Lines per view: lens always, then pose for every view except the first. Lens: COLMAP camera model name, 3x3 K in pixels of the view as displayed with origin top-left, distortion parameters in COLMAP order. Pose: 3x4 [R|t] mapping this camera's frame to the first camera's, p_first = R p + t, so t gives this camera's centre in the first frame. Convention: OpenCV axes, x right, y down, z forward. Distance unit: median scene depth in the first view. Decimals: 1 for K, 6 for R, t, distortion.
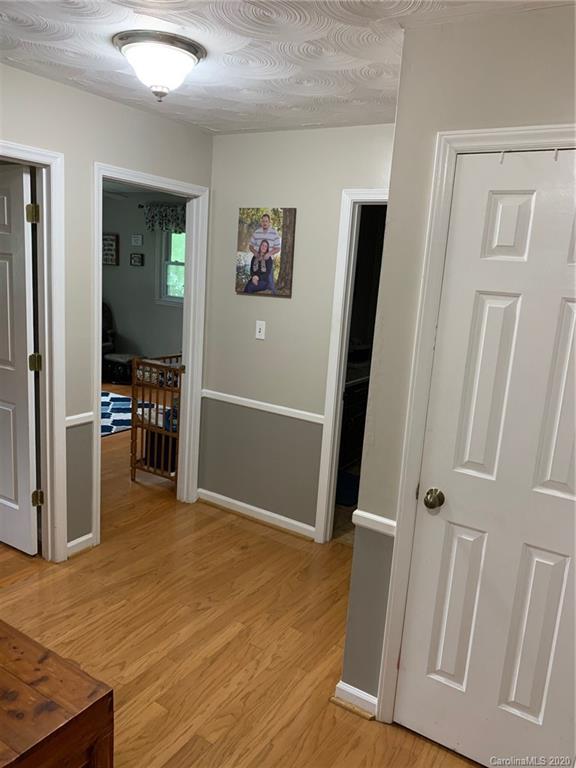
lens RADIAL K [[581.0, 0, 291.1], [0, 581.0, 381.4], [0, 0, 1]] dist [-0.006118, -0.006412]
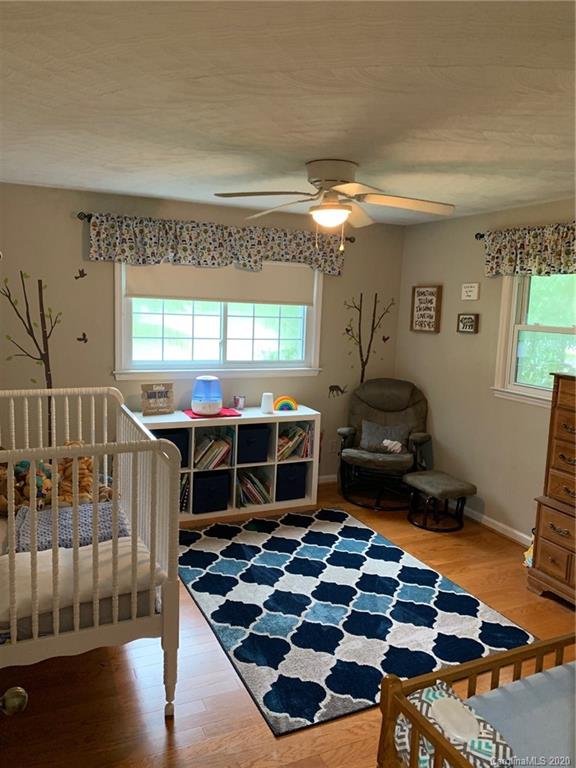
lens RADIAL K [[581.0, 0, 291.1], [0, 581.0, 381.4], [0, 0, 1]] dist [-0.006118, -0.006412]
pose [[0.840883, 0.032381, -0.540248, -0.094783], [-0.085001, 0.993722, -0.072741, -0.092999], [0.534501, 0.107088, 0.838356, 0.415428]]
